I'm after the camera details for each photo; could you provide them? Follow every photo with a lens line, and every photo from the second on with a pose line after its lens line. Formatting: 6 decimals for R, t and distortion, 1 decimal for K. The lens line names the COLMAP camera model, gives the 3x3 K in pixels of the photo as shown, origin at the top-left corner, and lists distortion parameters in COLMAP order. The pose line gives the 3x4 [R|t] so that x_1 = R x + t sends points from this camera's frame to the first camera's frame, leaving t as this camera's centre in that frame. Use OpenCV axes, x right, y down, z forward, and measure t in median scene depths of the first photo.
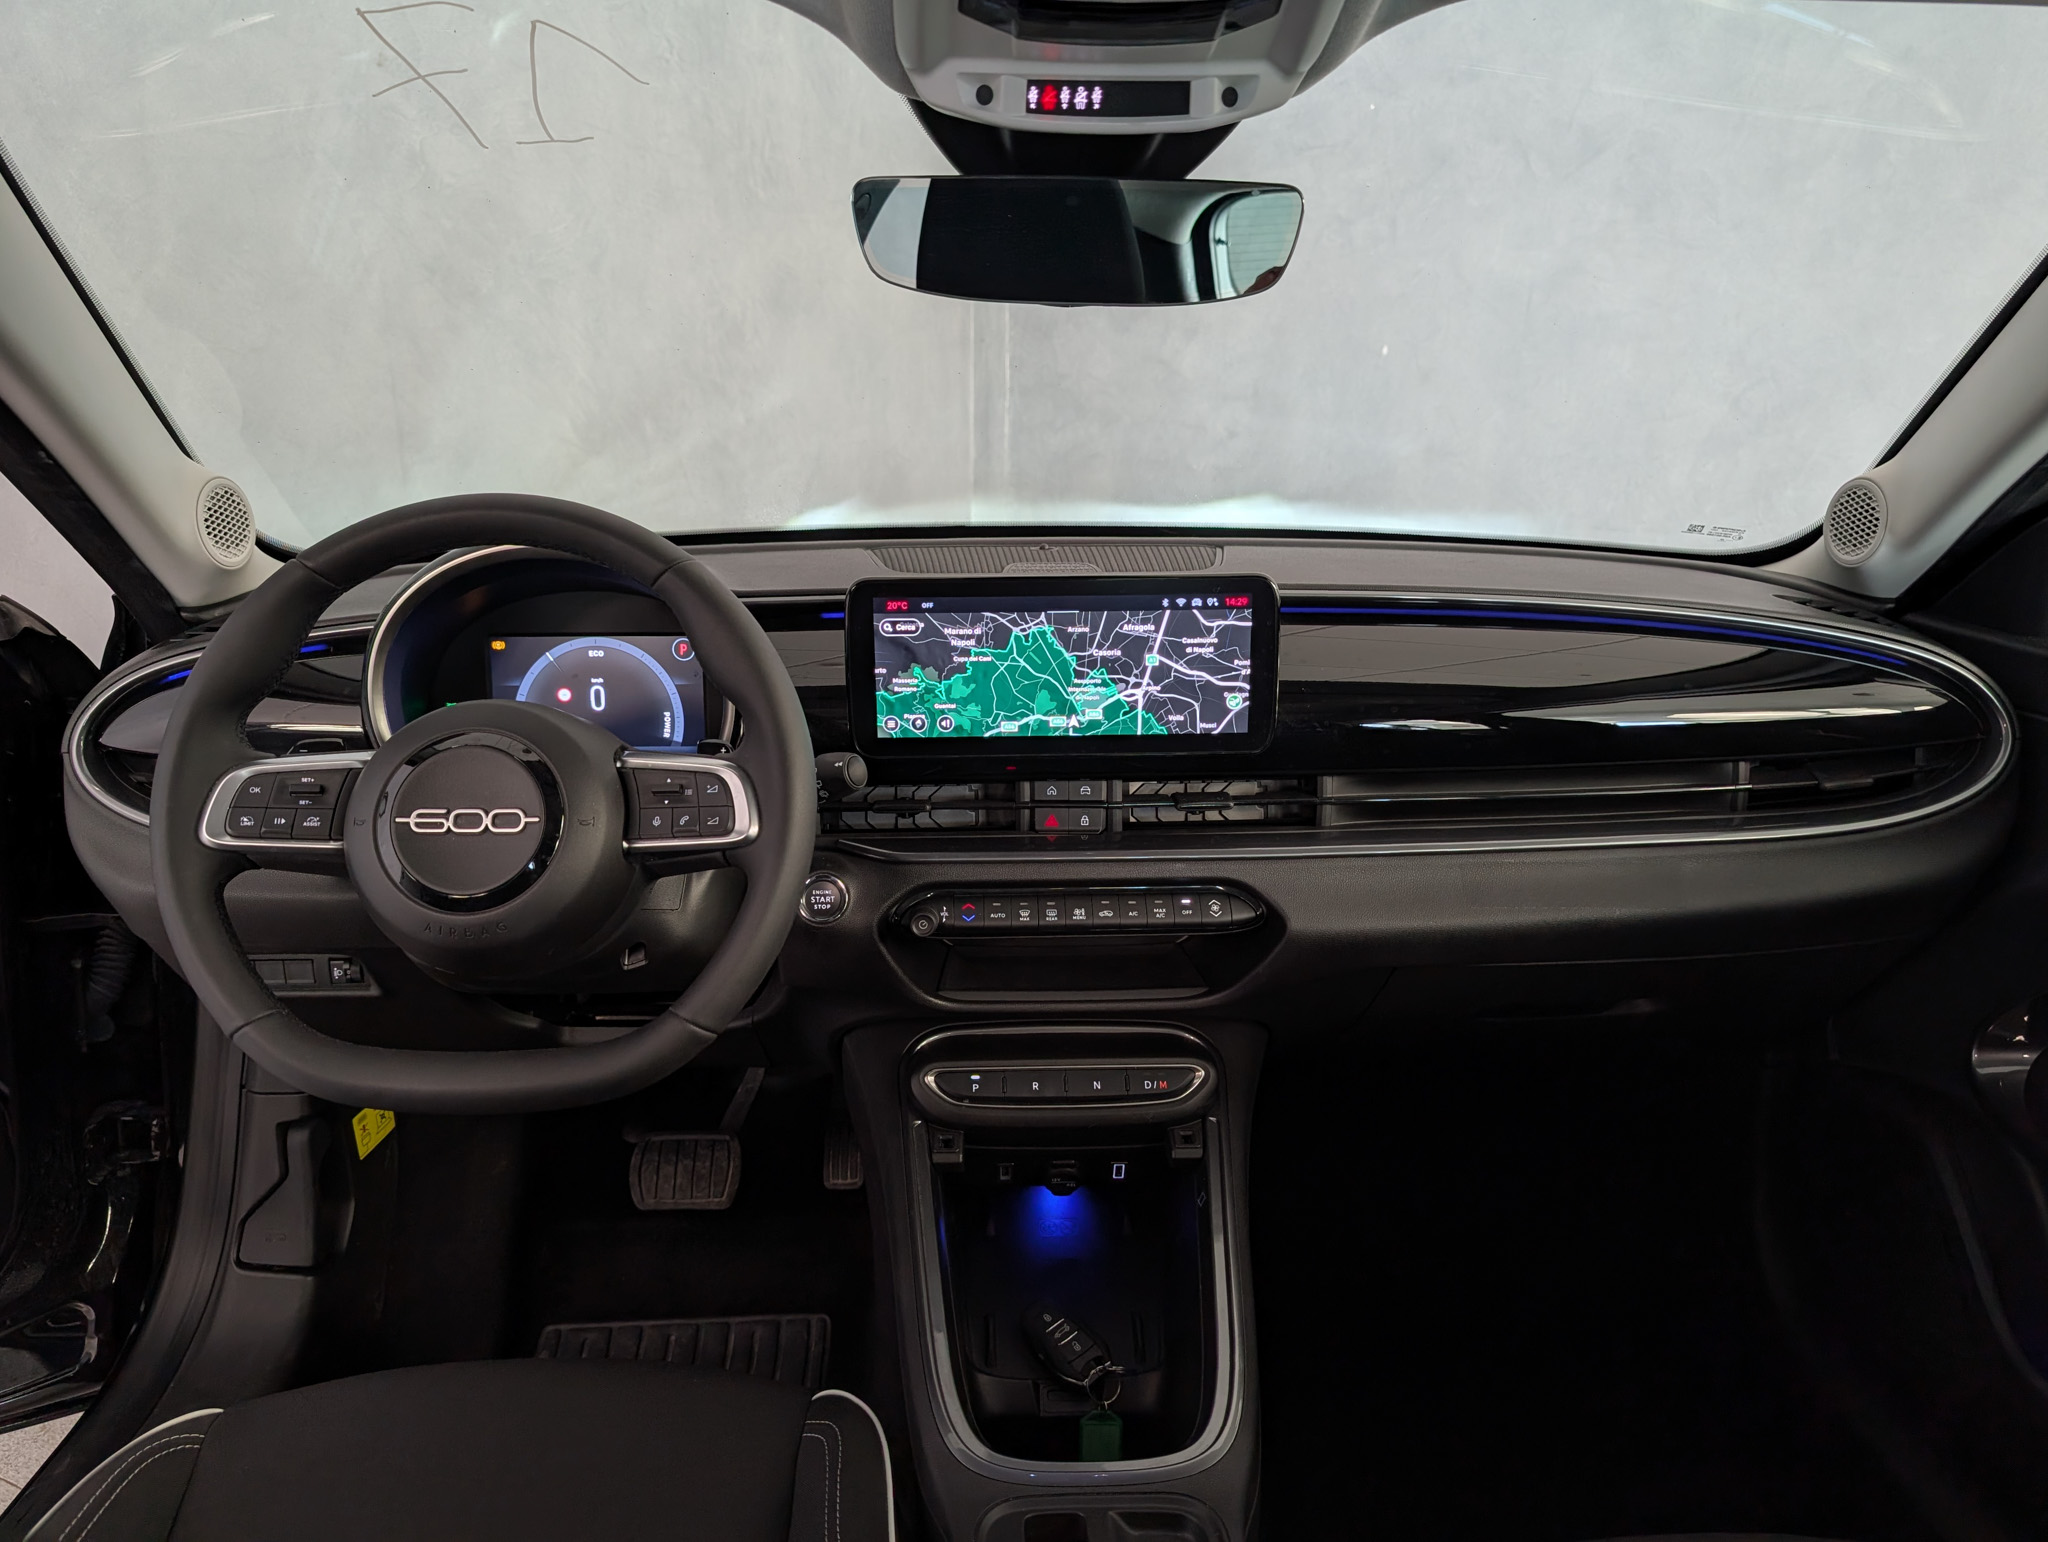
lens RADIAL K [[1445.5, 0, 1006.4], [0, 1445.5, 768.3], [0, 0, 1]] dist [0.085508, -0.102296]
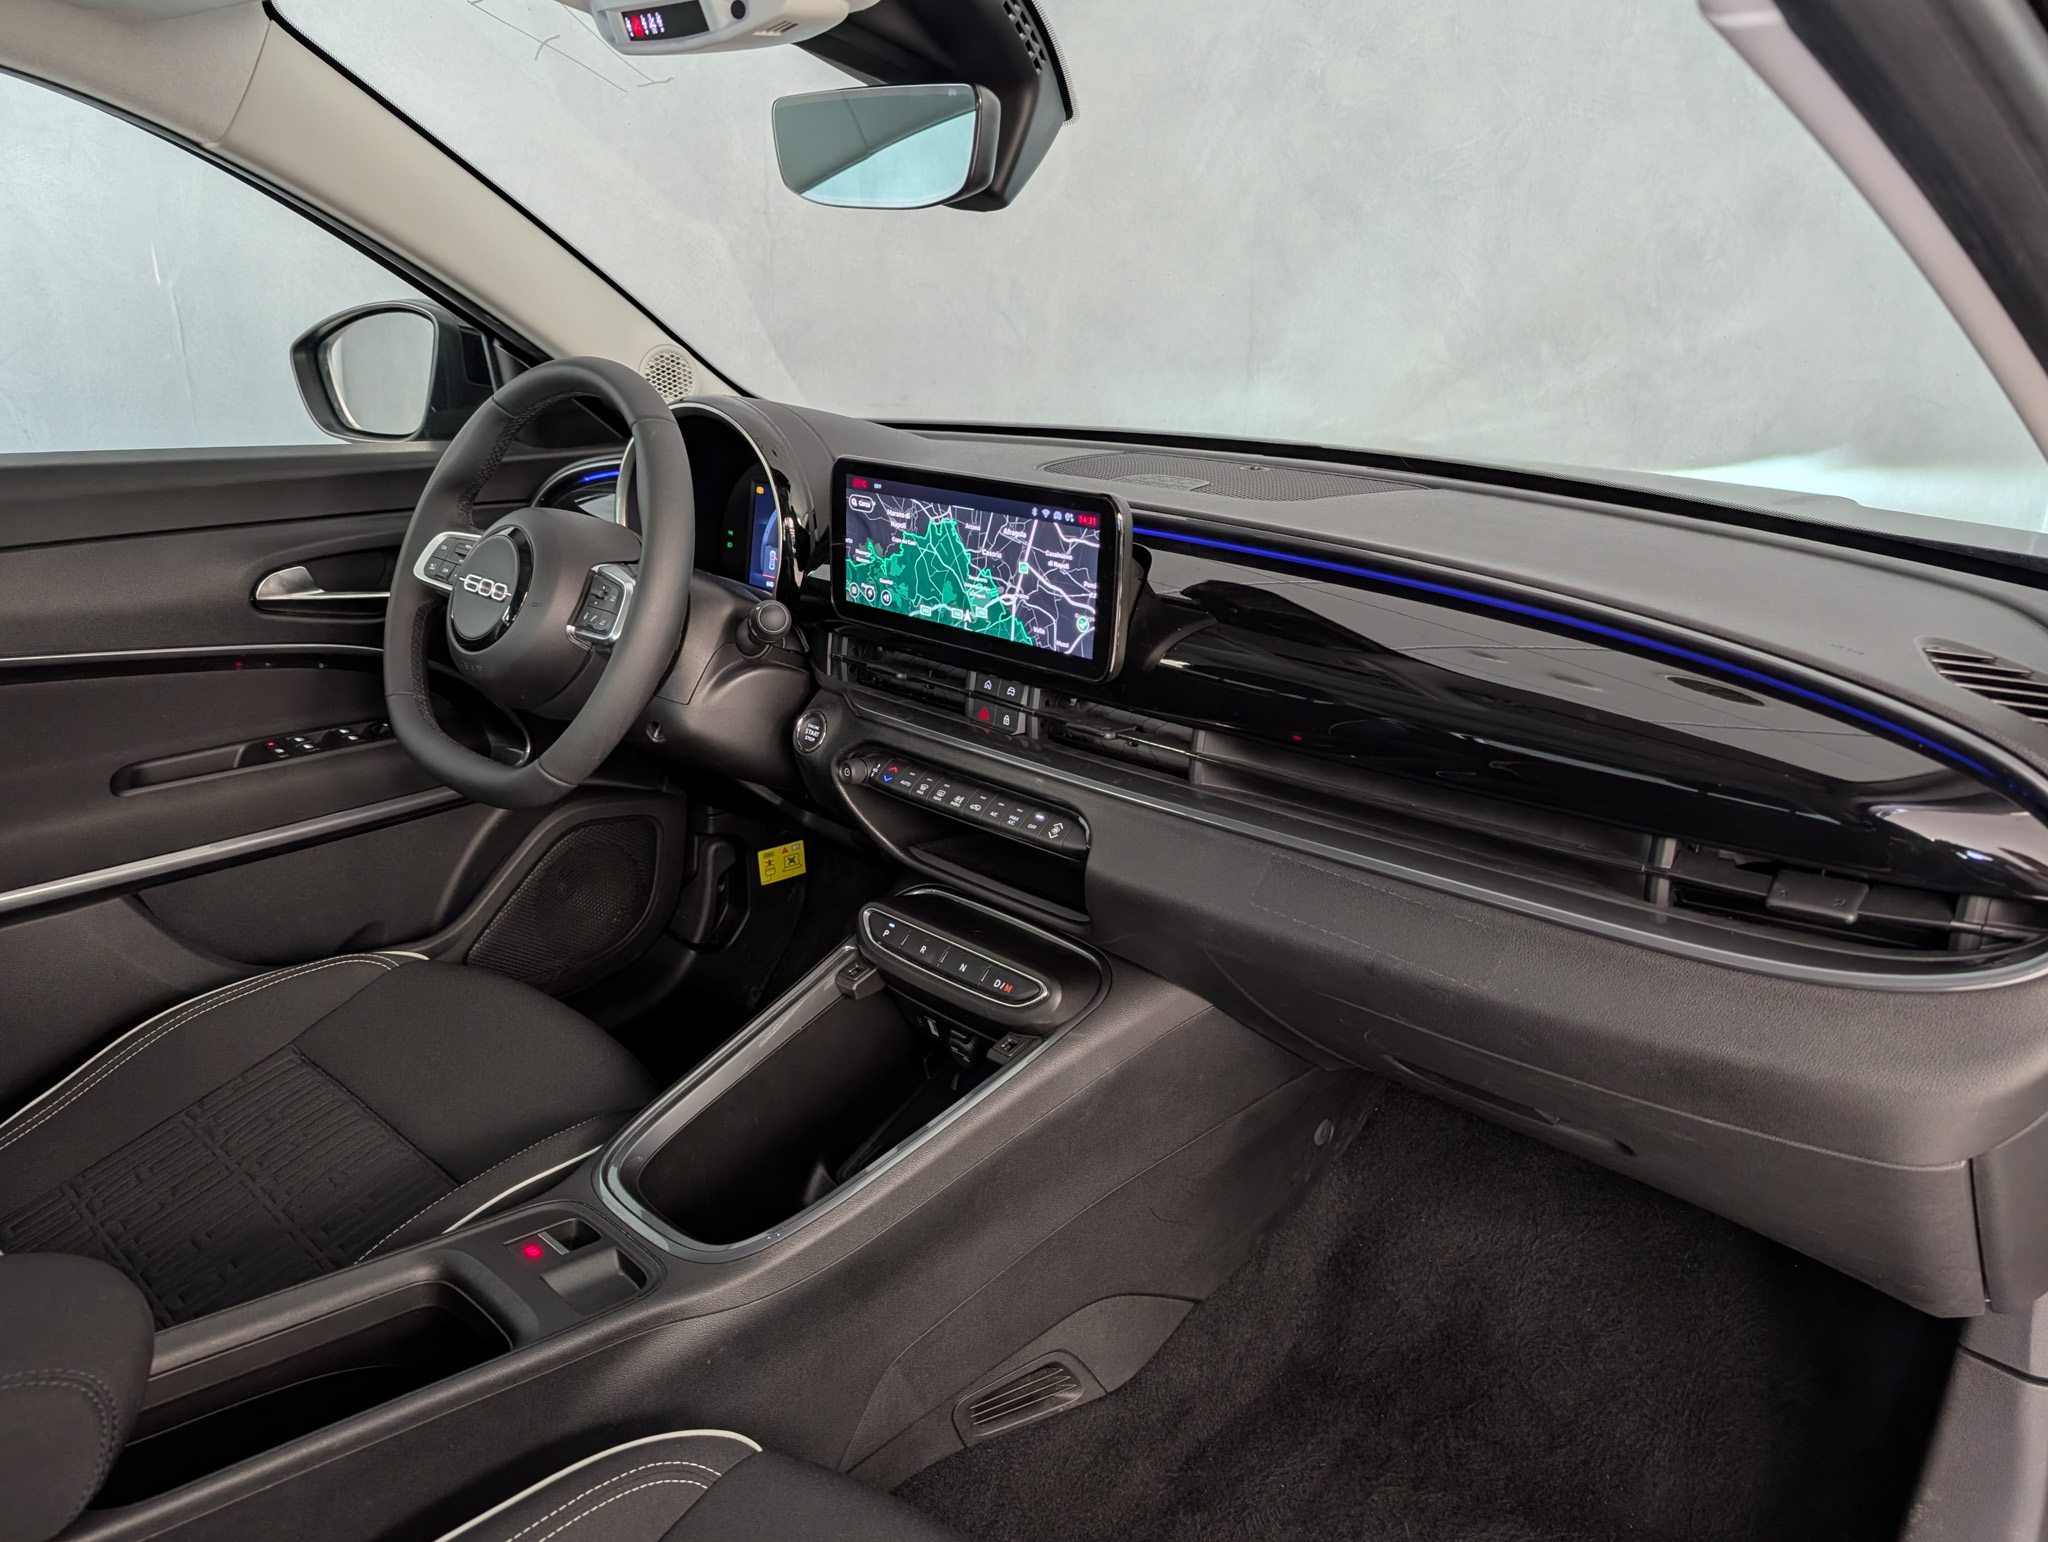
lens RADIAL K [[1486.8, 0, 1049.1], [0, 1486.8, 804.2], [0, 0, 1]] dist [-0.002885, -0.009615]
pose [[0.715715, 0.255072, -0.650147, 0.820409], [-0.211846, 0.966349, 0.145917, -0.070434], [0.665488, 0.033296, 0.745666, 0.248751]]
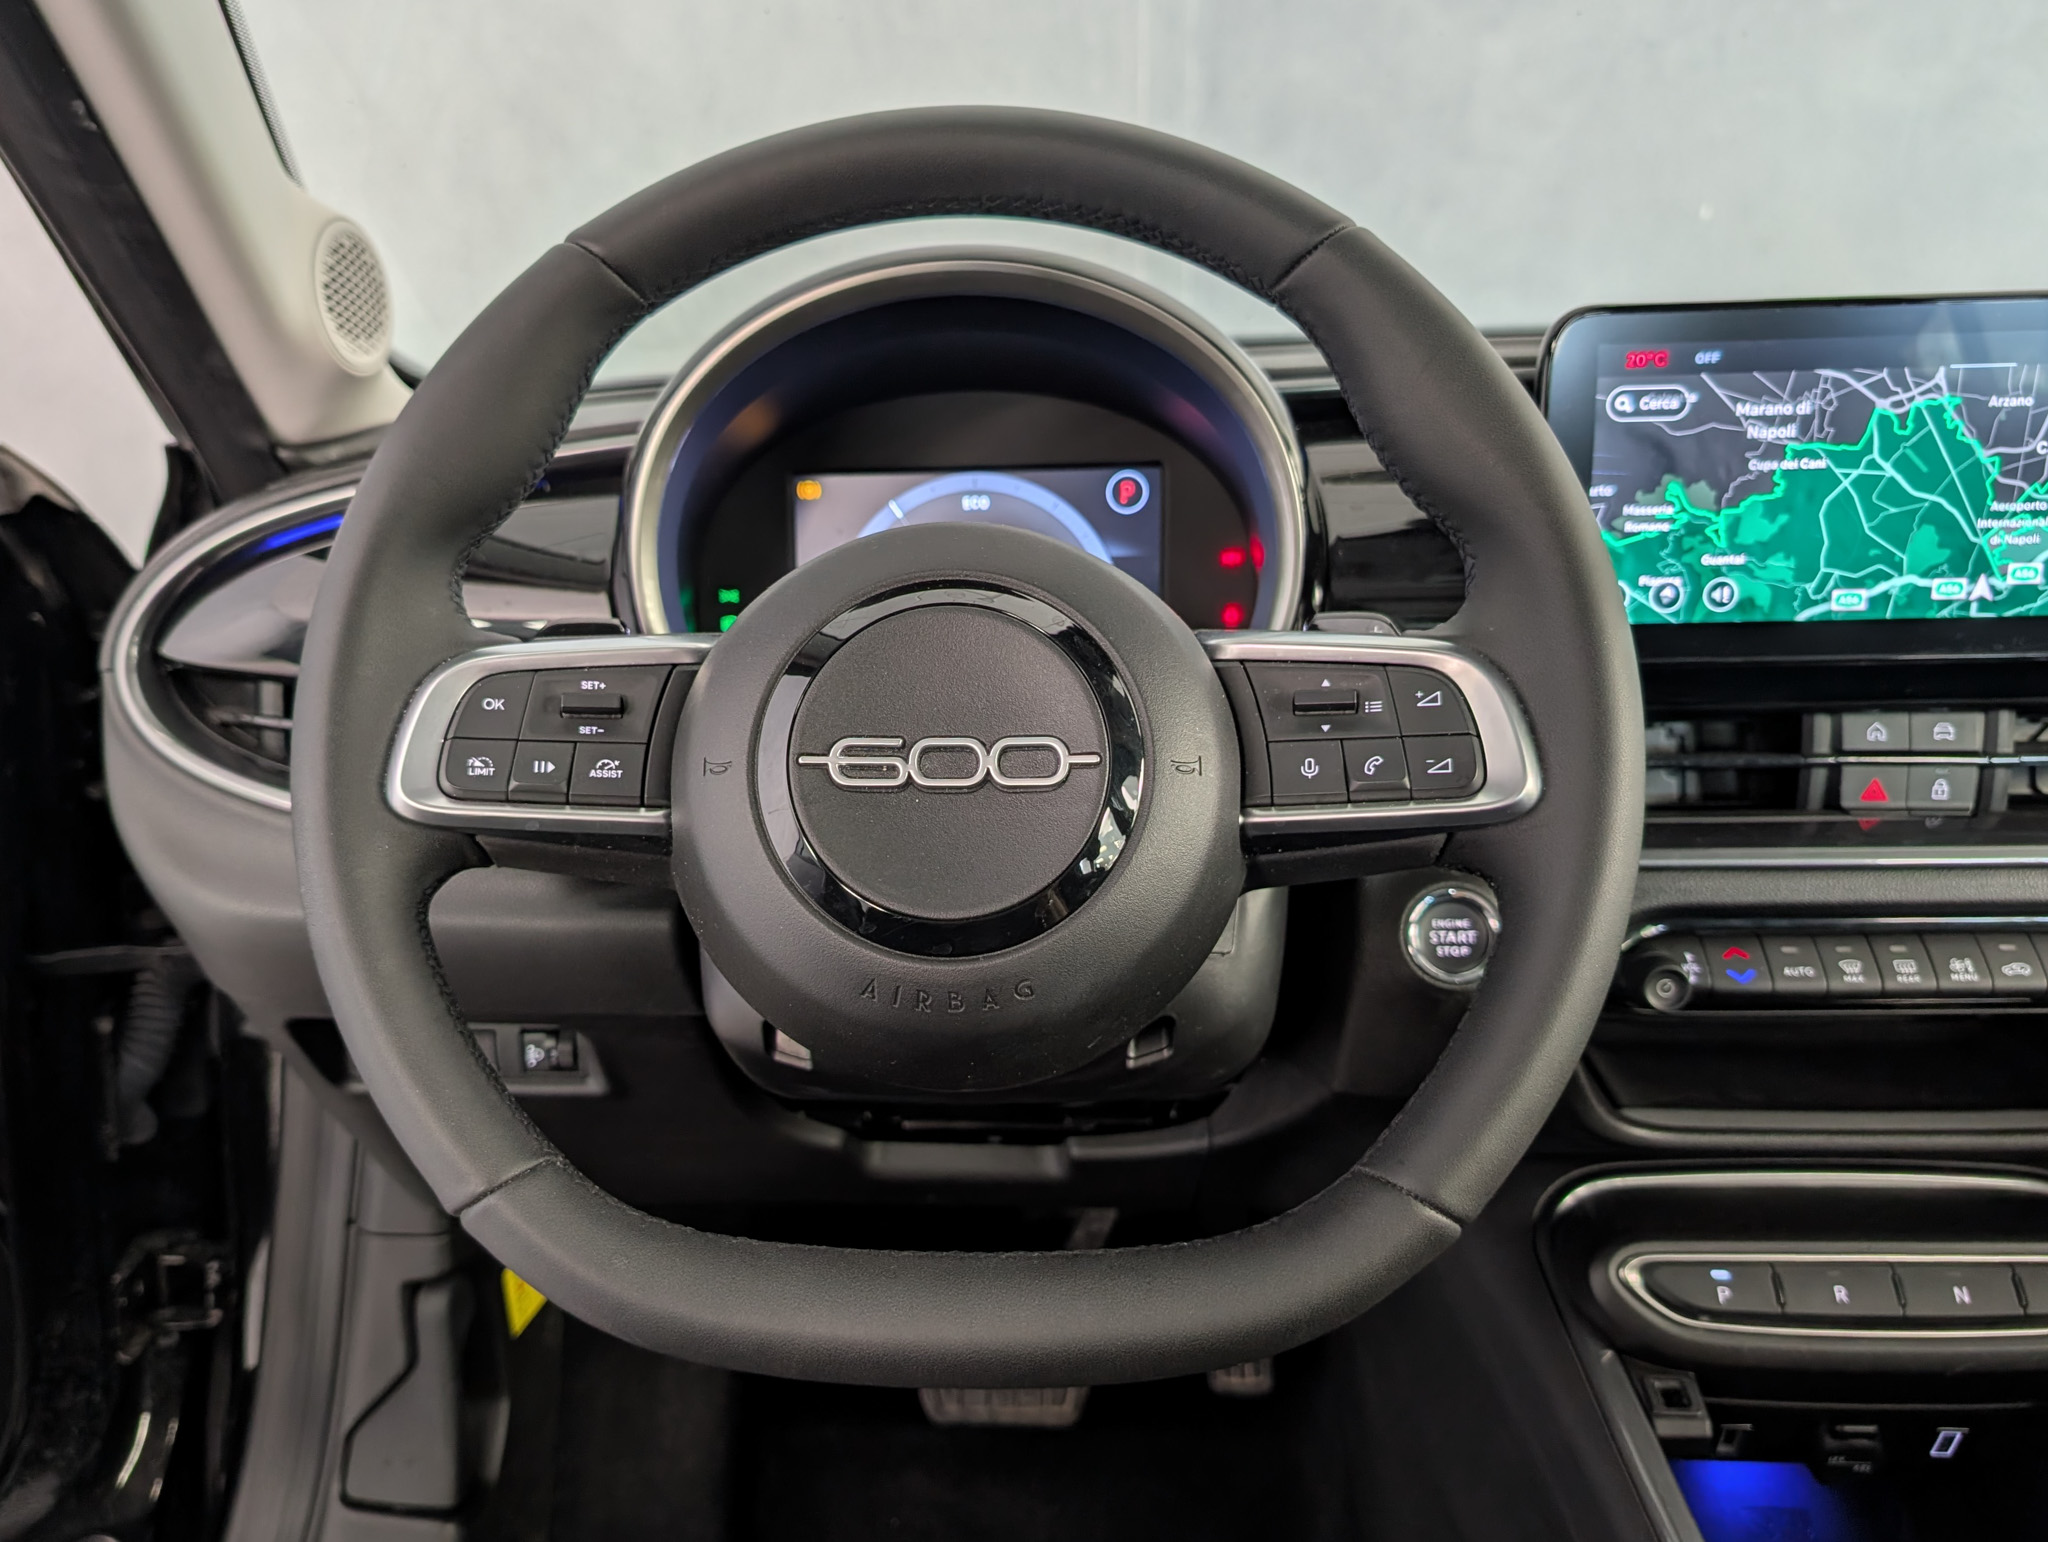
lens RADIAL K [[1701.9, 0, 927.4], [0, 1701.9, 773.8], [0, 0, 1]] dist [-0.003594, -0.003579]
pose [[0.996017, -0.002137, -0.089140, -0.268887], [0.001702, 0.999986, -0.004958, 0.034913], [0.089150, 0.004786, 0.996007, 0.378142]]
